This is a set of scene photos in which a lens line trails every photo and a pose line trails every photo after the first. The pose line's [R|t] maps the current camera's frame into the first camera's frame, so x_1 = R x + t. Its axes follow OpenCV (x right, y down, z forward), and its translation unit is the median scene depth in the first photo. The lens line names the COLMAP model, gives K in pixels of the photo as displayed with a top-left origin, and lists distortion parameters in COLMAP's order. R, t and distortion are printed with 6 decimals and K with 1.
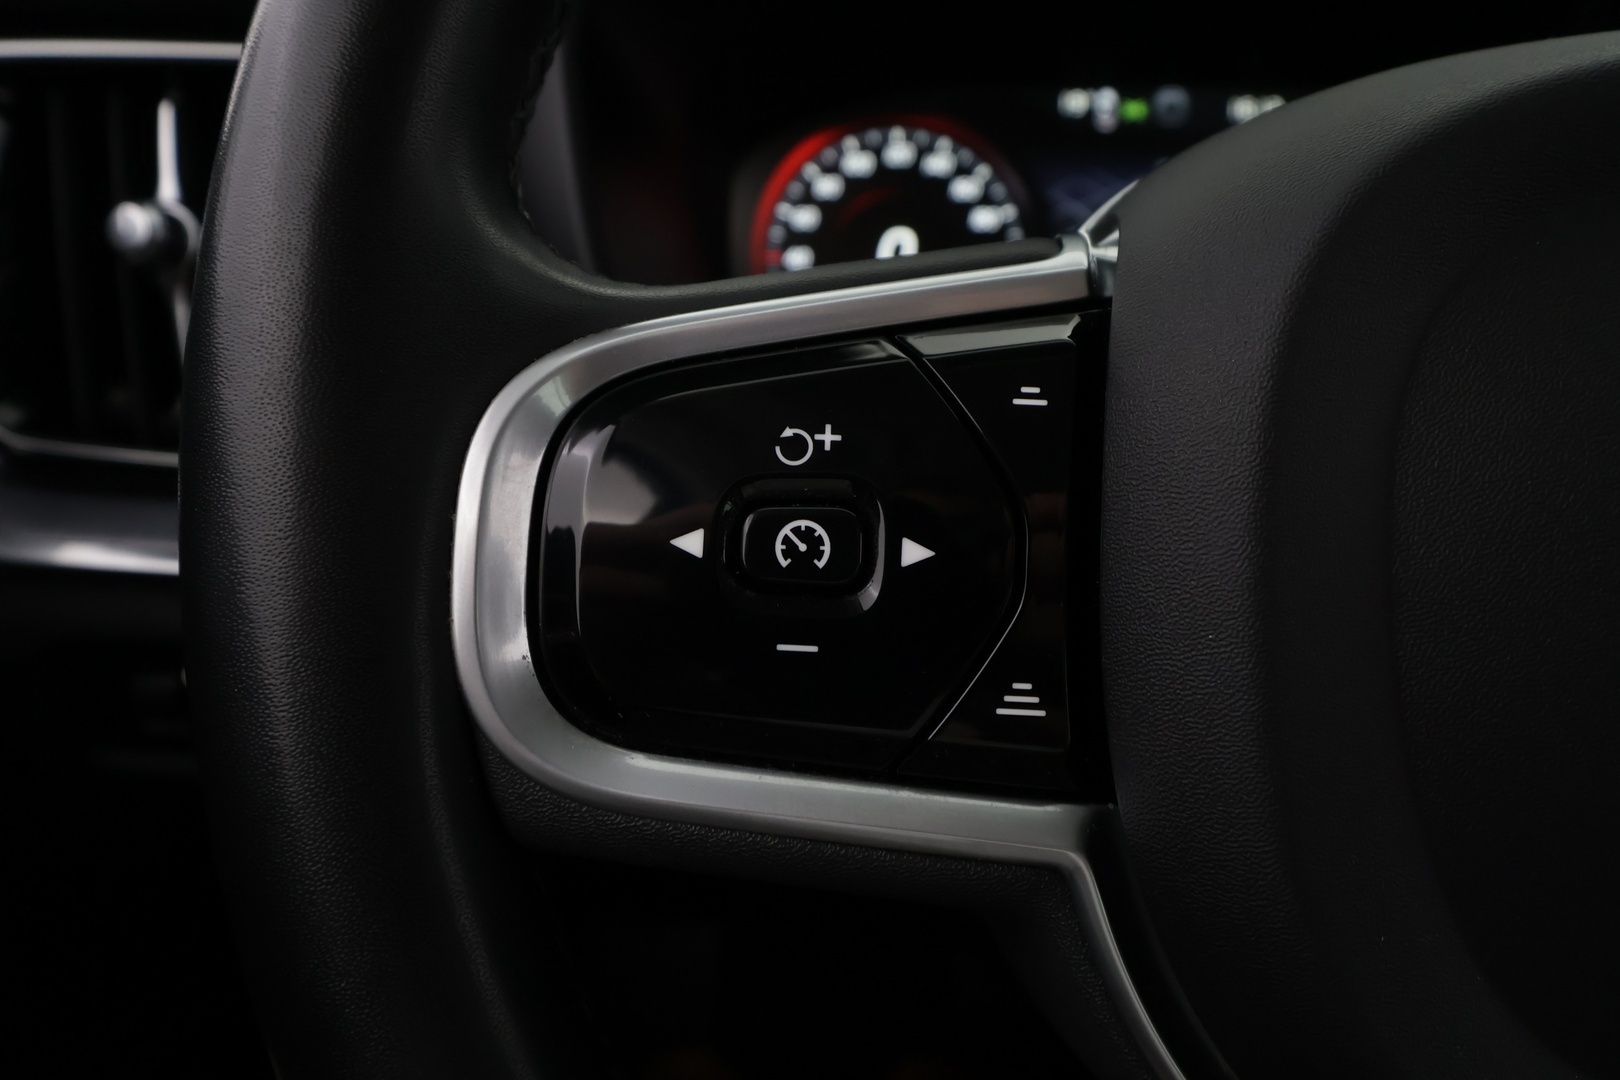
lens RADIAL K [[1305.4, 0, 804.1], [0, 1305.4, 534.6], [0, 0, 1]] dist [-0.001689, 0.000701]
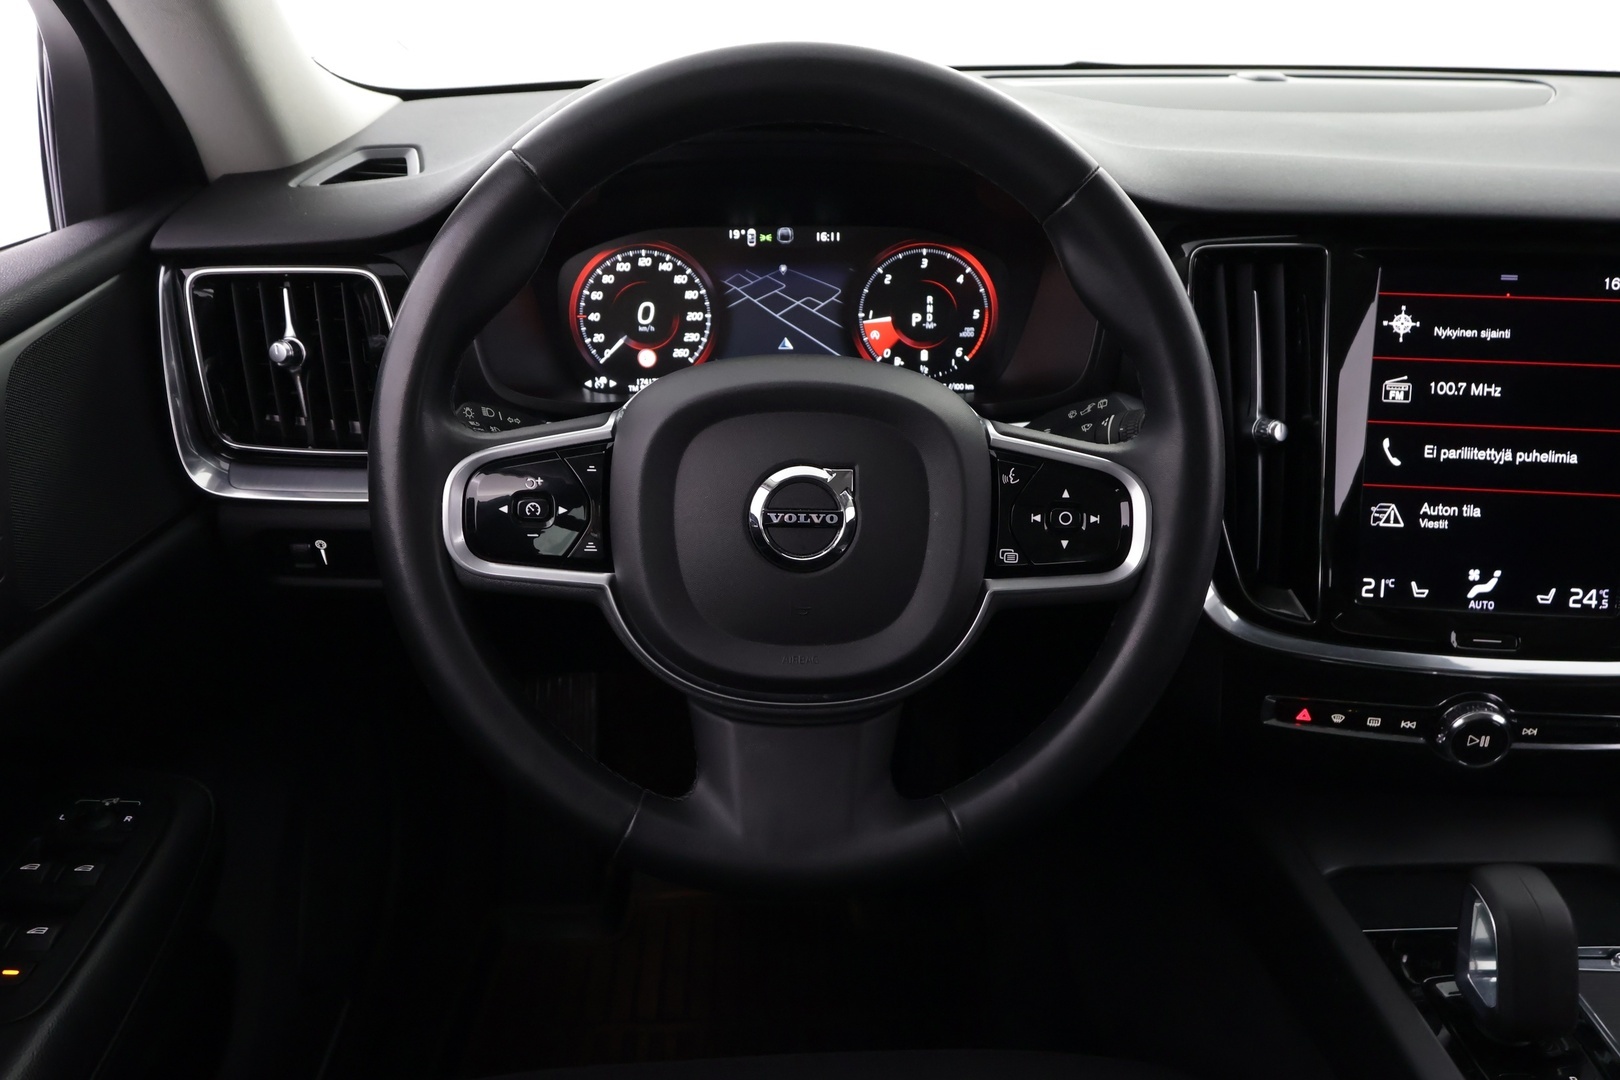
lens RADIAL K [[1305.4, 0, 804.1], [0, 1305.4, 534.6], [0, 0, 1]] dist [-0.001689, 0.000701]
pose [[0.998529, -0.026797, 0.047139, 0.207913], [0.020795, 0.992127, 0.123498, -0.127552], [-0.050077, -0.122337, 0.991225, -0.974206]]
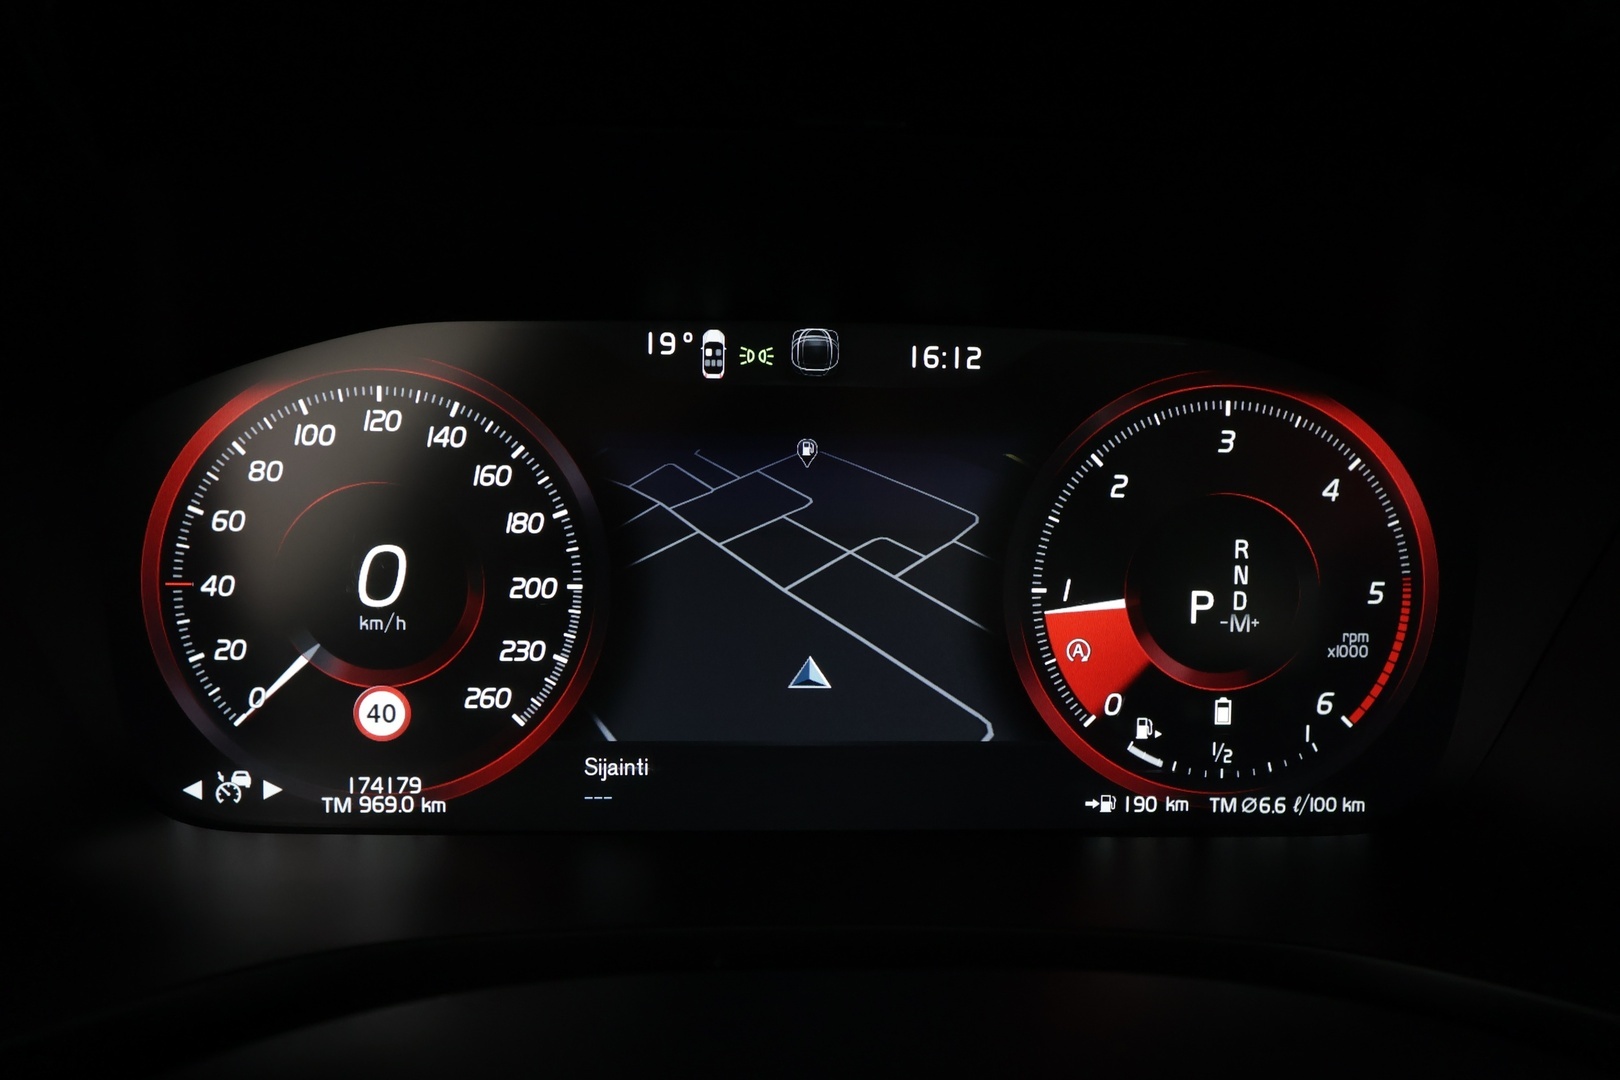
lens RADIAL K [[1305.4, 0, 804.1], [0, 1305.4, 534.6], [0, 0, 1]] dist [-0.001689, 0.000701]
pose [[0.996530, -0.003339, 0.083172, 0.224047], [0.005546, 0.999638, -0.026325, -0.222536], [-0.083054, 0.026695, 0.996187, 0.367239]]
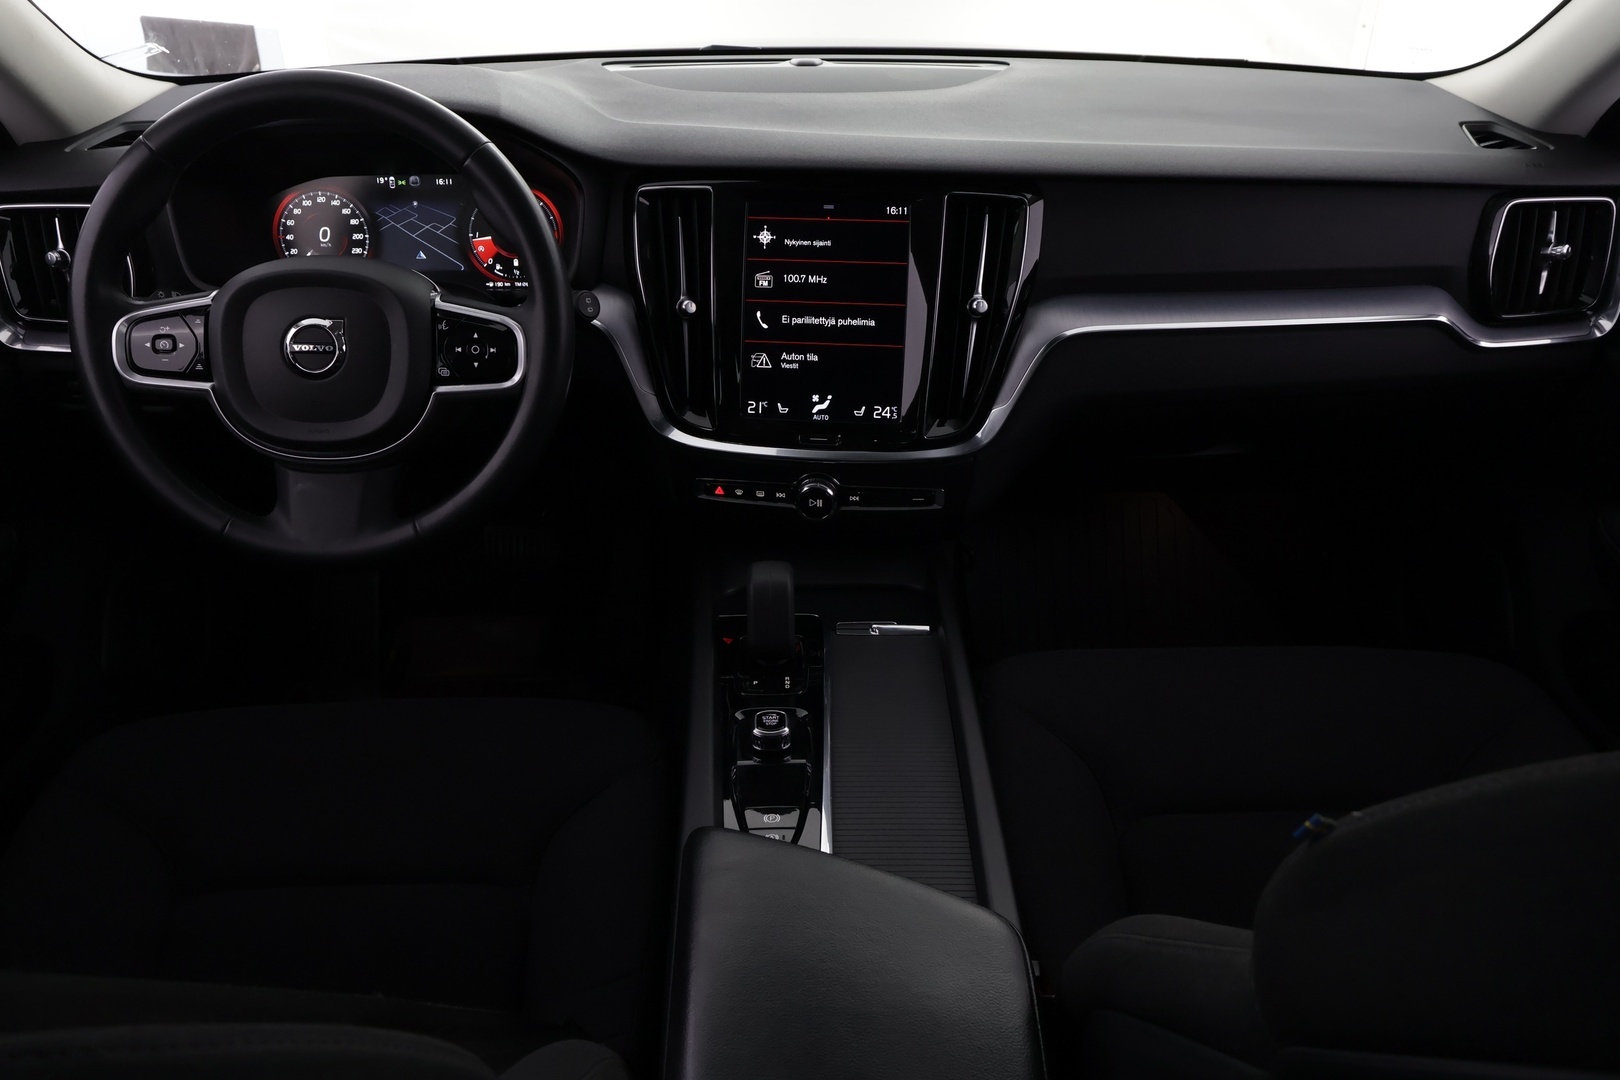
lens RADIAL K [[1295.1, 0, 811.9], [0, 1295.1, 534.4], [0, 0, 1]] dist [0.004950, 0.004358]
pose [[0.998856, -0.032382, 0.035189, 1.031377], [0.025864, 0.984753, 0.172024, -0.031190], [-0.040223, -0.170917, 0.984464, -1.978727]]
